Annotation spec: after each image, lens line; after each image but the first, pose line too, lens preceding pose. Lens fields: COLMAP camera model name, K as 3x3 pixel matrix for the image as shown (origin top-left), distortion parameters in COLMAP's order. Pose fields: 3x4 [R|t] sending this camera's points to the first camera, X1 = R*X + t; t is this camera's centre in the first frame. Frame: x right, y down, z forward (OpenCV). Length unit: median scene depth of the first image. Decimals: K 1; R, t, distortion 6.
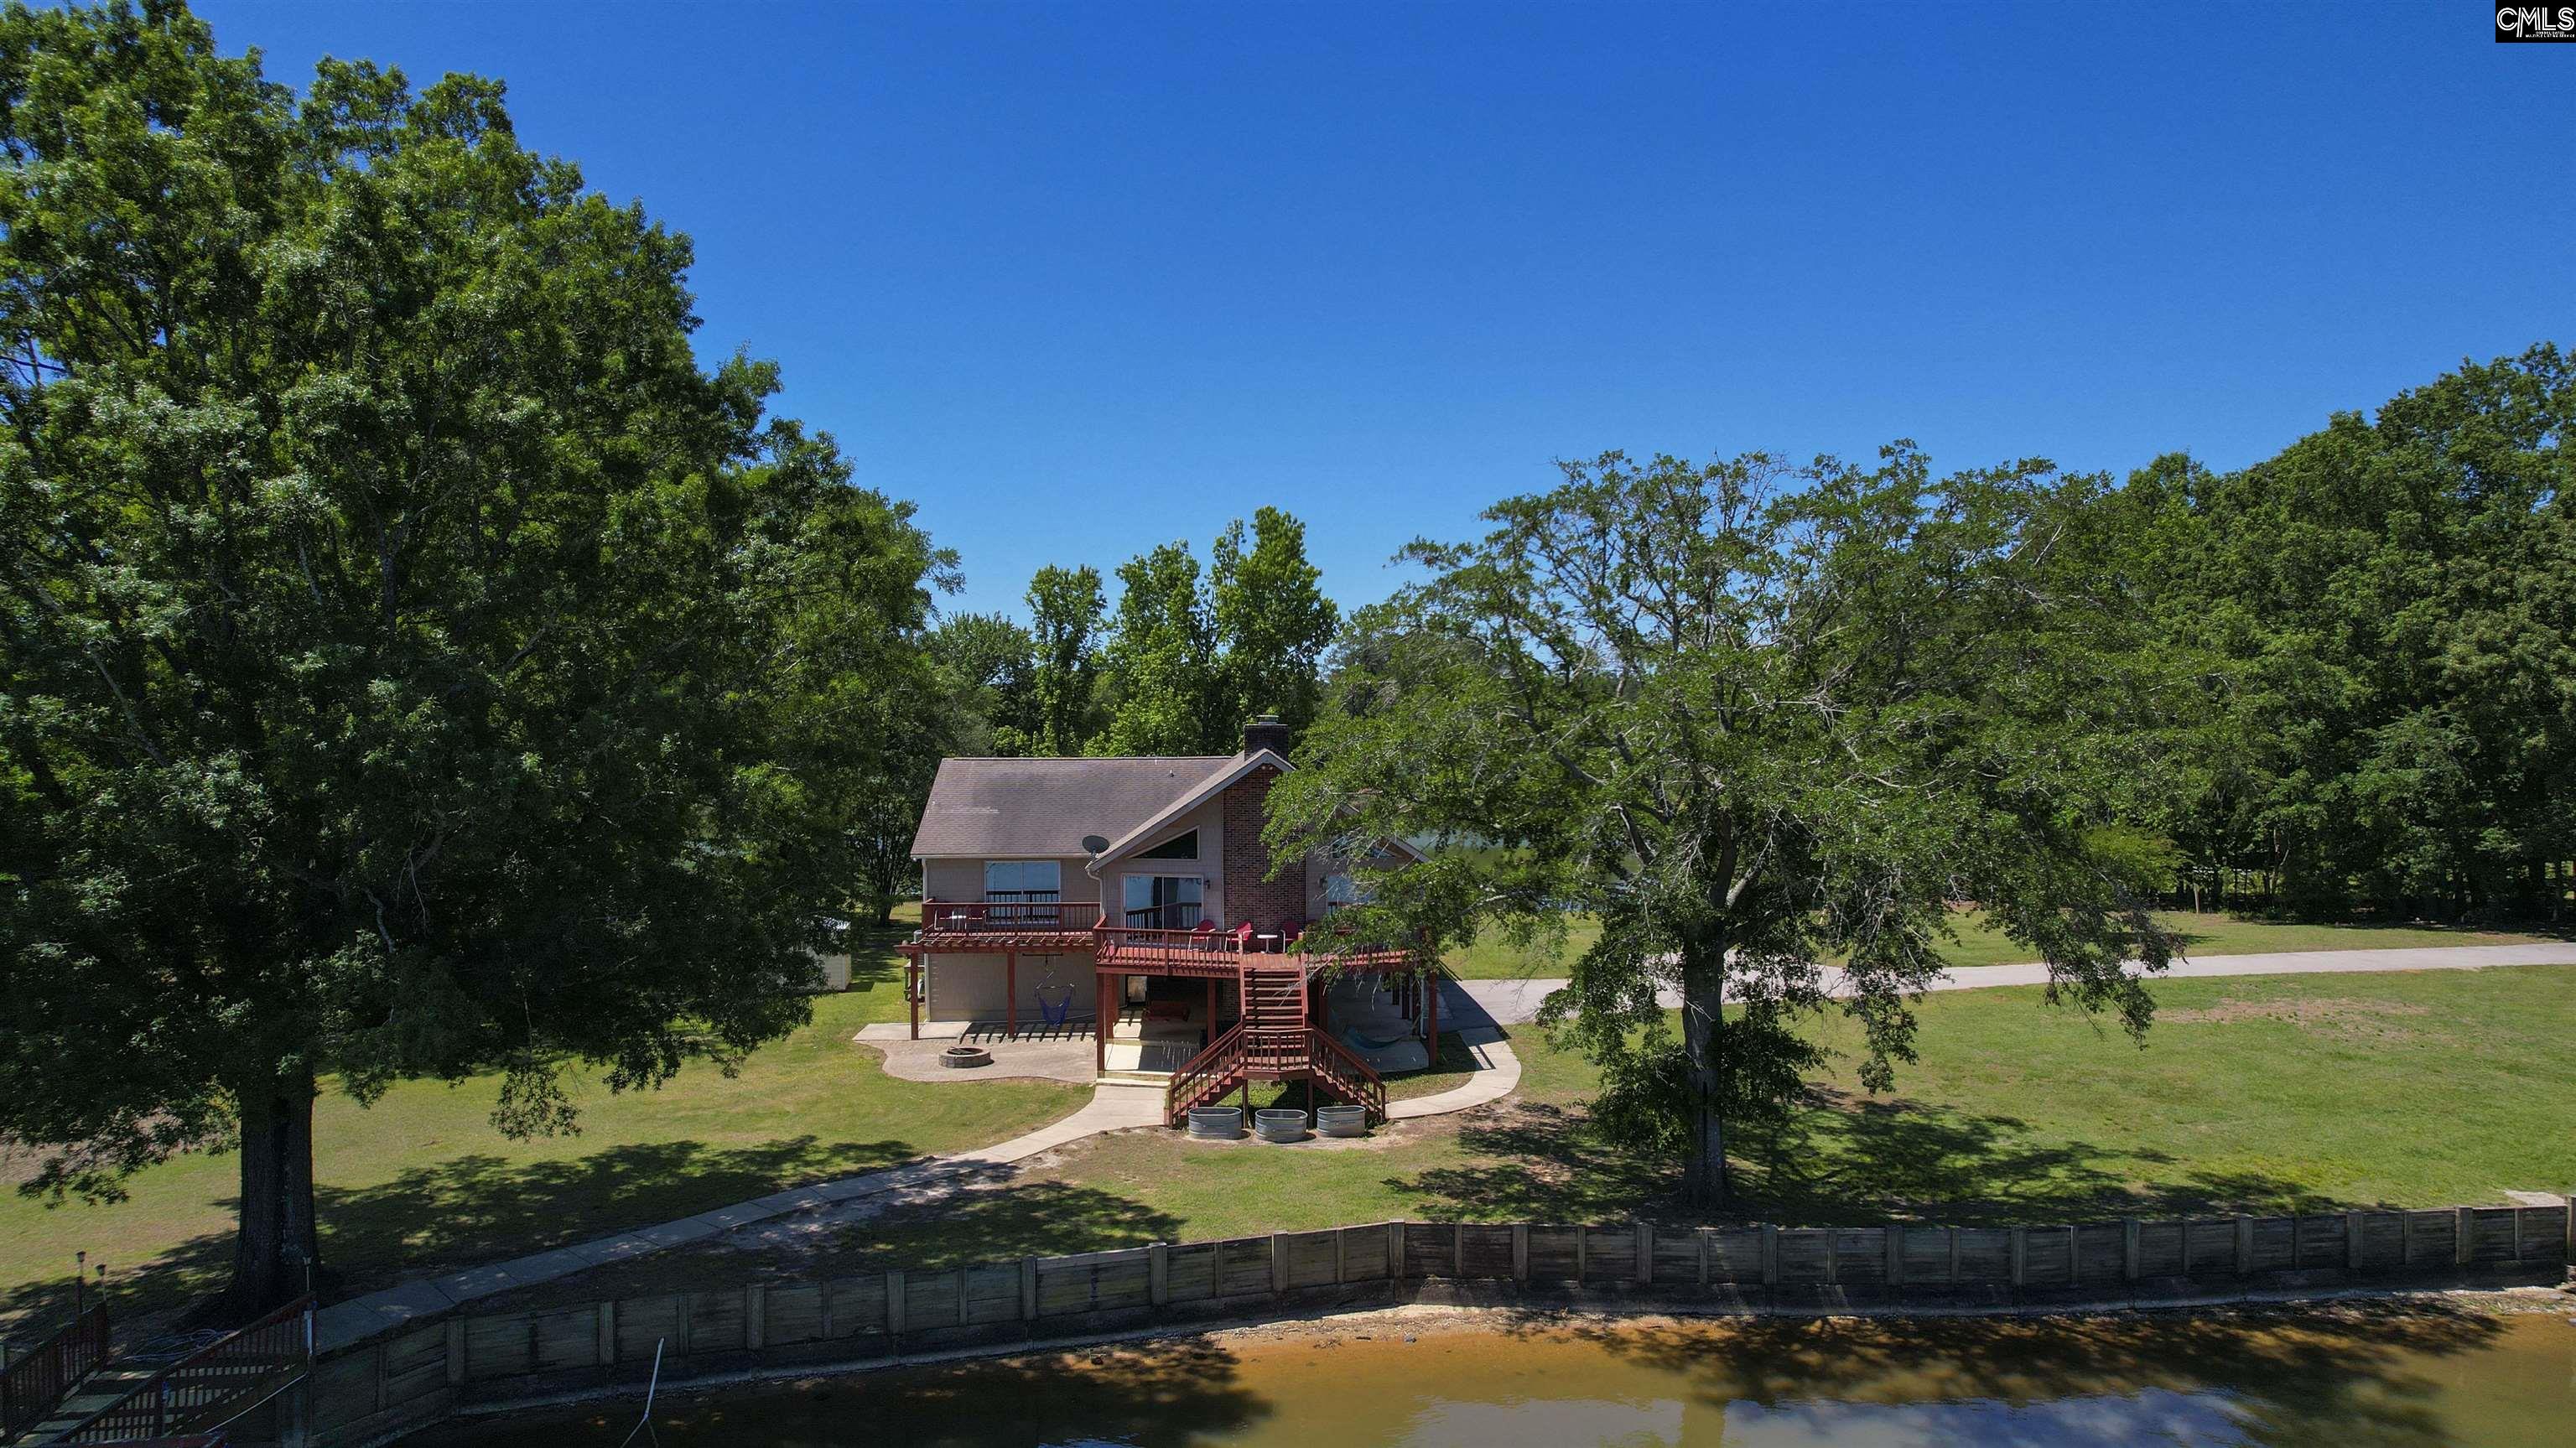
lens RADIAL K [[1654.3, 0, 1303.4], [0, 1654.3, 721.3], [0, 0, 1]] dist [-0.077595, 0.067987]
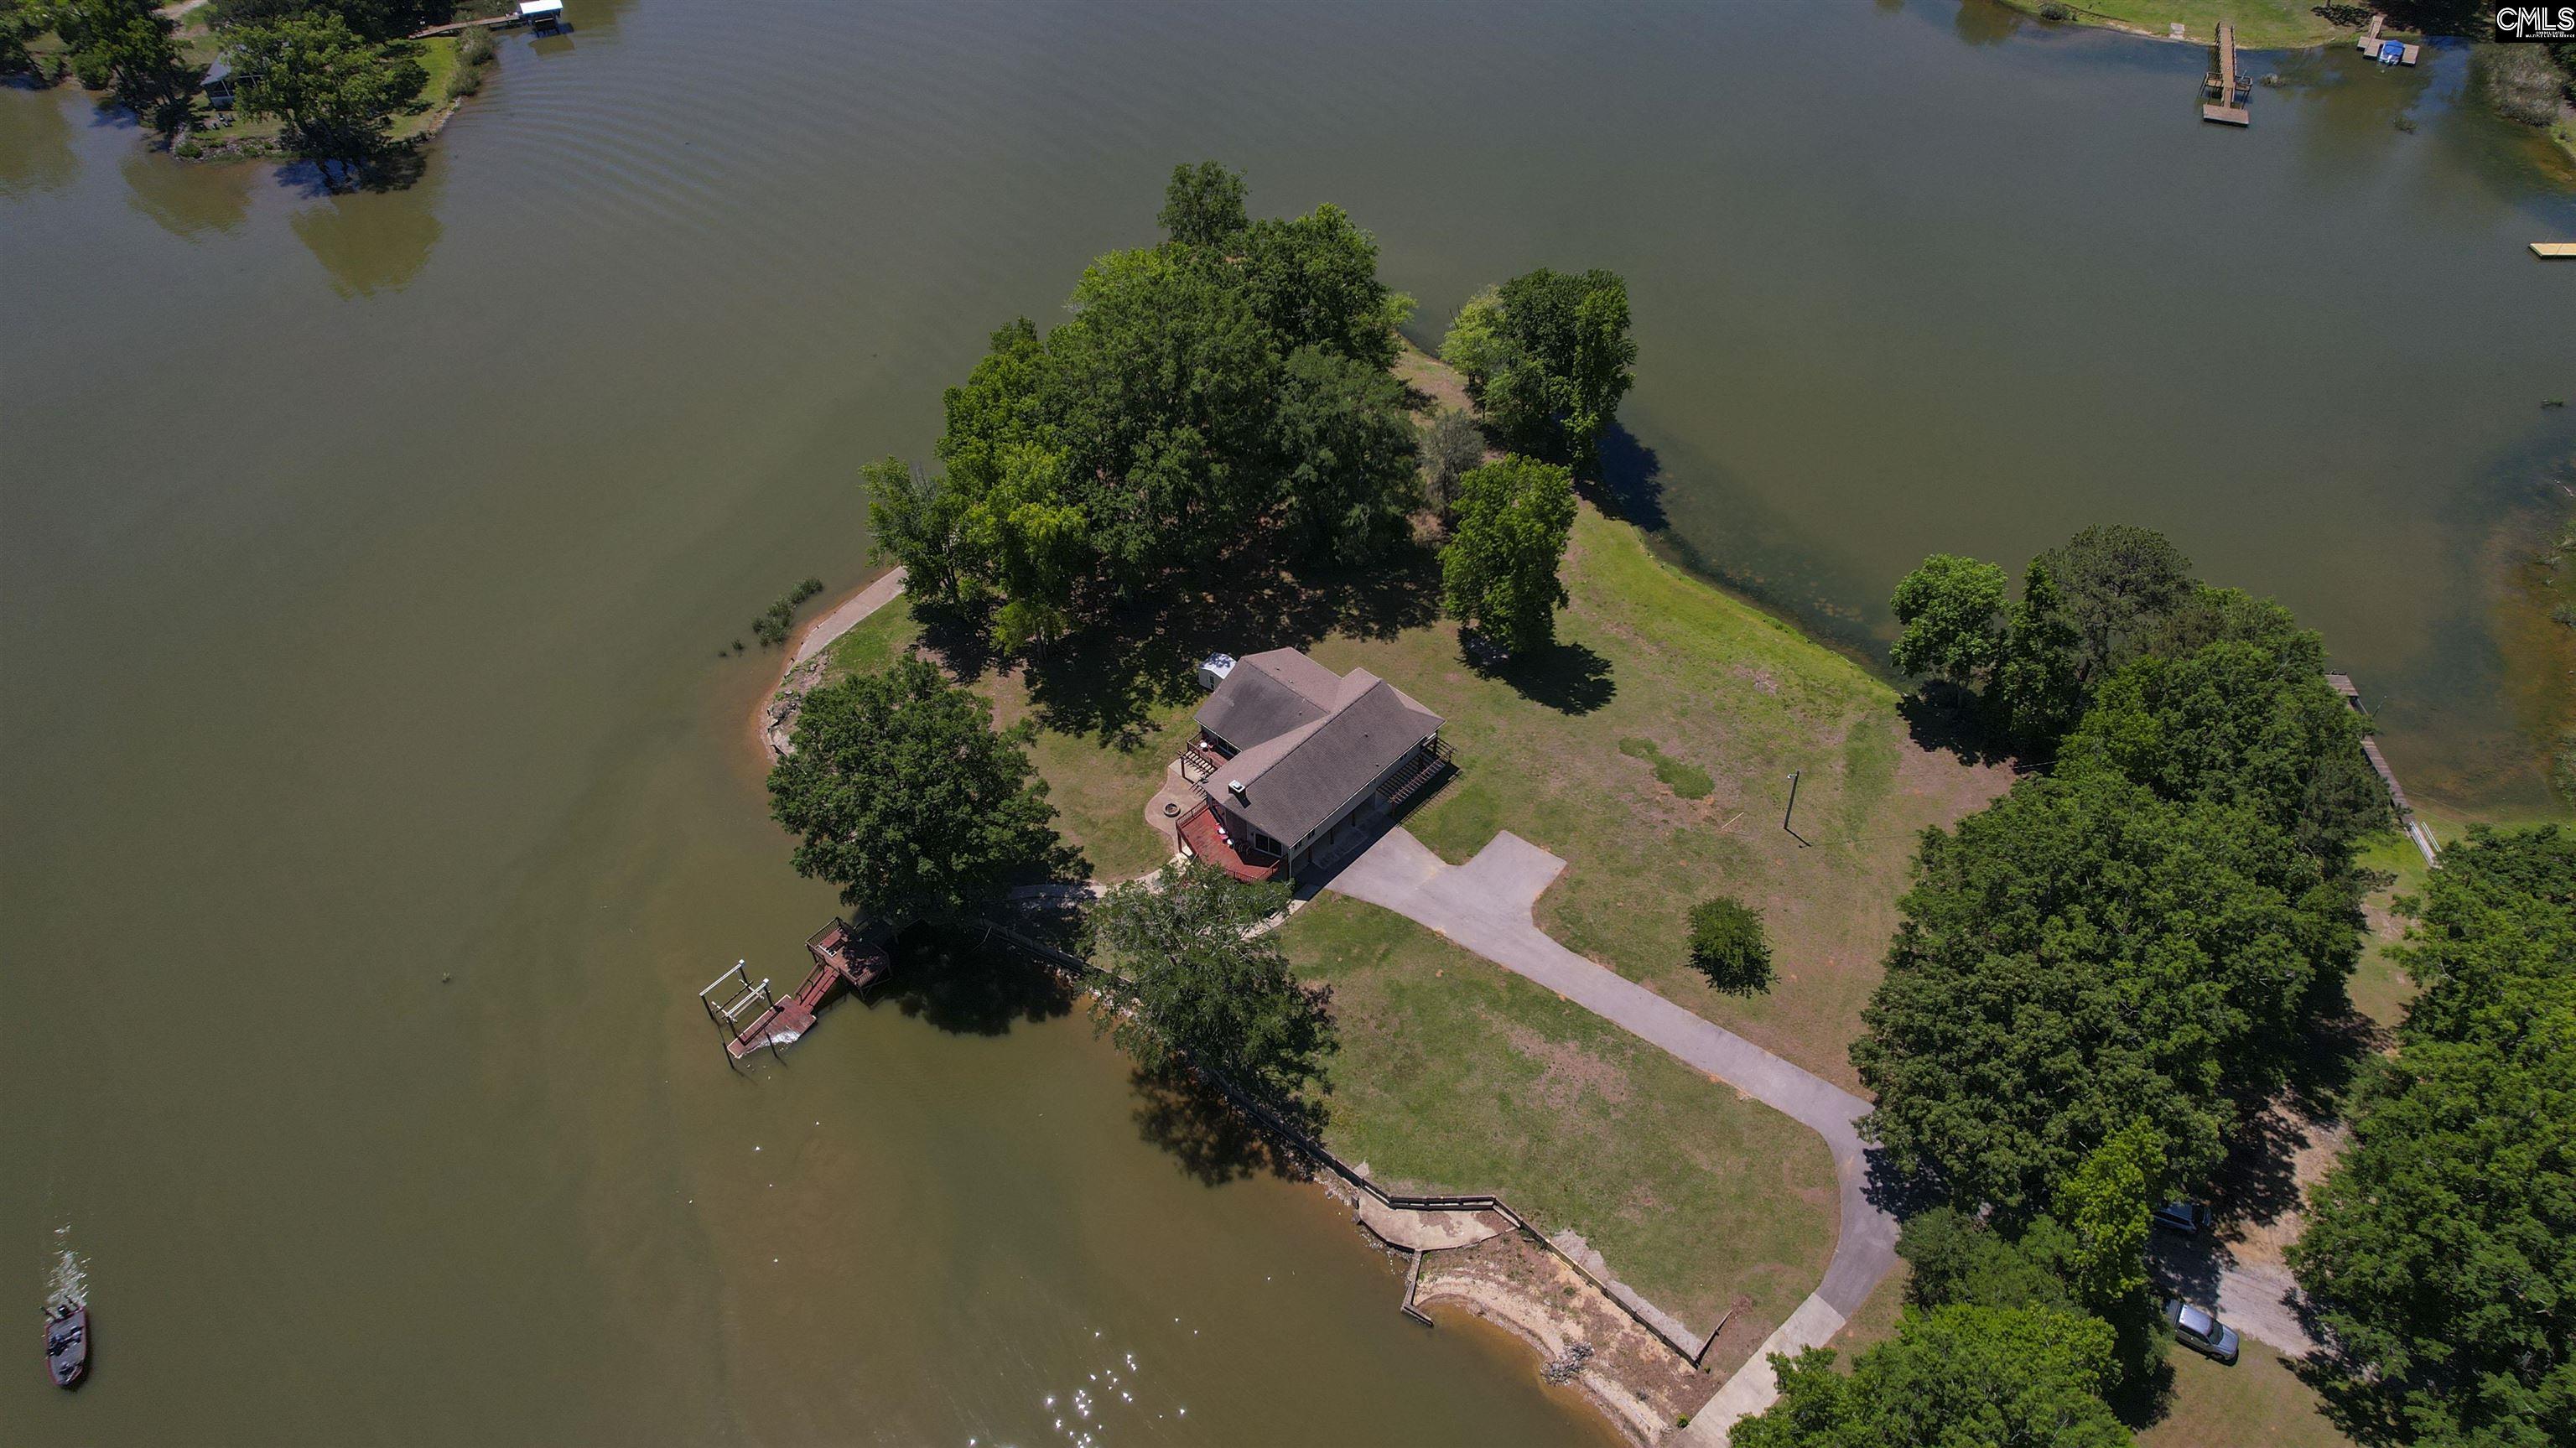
lens RADIAL K [[1654.3, 0, 1314.2], [0, 1654.3, 714.0], [0, 0, 1]] dist [-0.077595, 0.067987]
pose [[0.696028, 0.506649, -0.508776, 1.891778], [0.007550, 0.703383, 0.710771, -2.737759], [0.717975, -0.498557, 0.485749, -0.264394]]
